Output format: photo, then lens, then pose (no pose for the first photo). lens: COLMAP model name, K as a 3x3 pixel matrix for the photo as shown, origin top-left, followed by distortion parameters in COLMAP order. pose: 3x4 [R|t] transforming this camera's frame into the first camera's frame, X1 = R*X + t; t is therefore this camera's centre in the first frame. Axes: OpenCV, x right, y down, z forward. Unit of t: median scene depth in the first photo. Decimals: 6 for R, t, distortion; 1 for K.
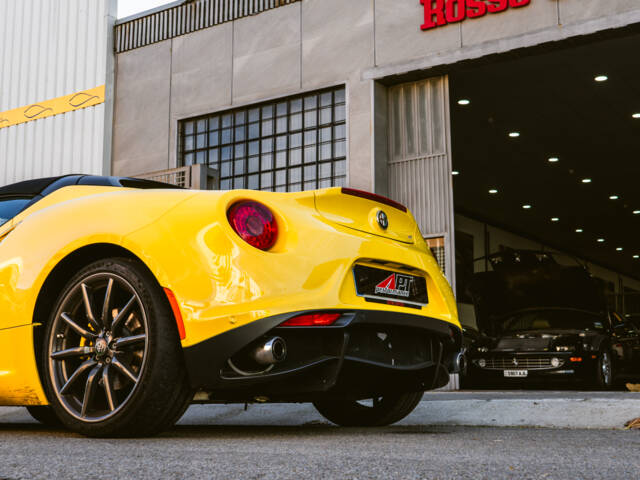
lens RADIAL K [[938.6, 0, 320.2], [0, 938.6, 231.2], [0, 0, 1]] dist [-0.004513, -0.006401]
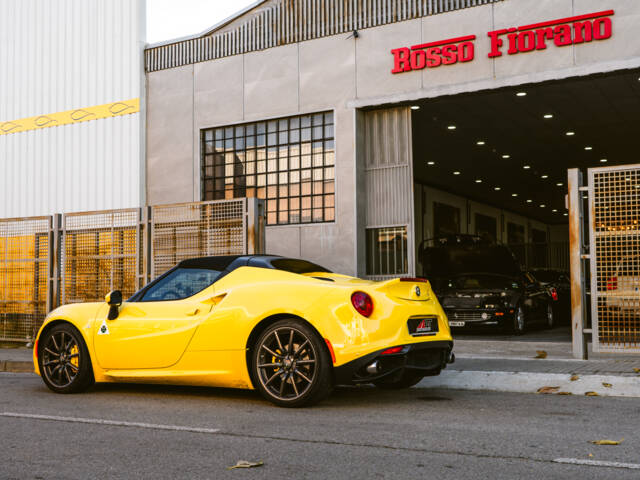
lens RADIAL K [[865.6, 0, 295.5], [0, 865.6, 241.5], [0, 0, 1]] dist [-0.001918, 0.009043]
pose [[0.998845, -0.002793, 0.047971, -0.091277], [-0.002021, 0.994983, 0.100023, -0.098472], [-0.048009, -0.100004, 0.993828, -0.253437]]
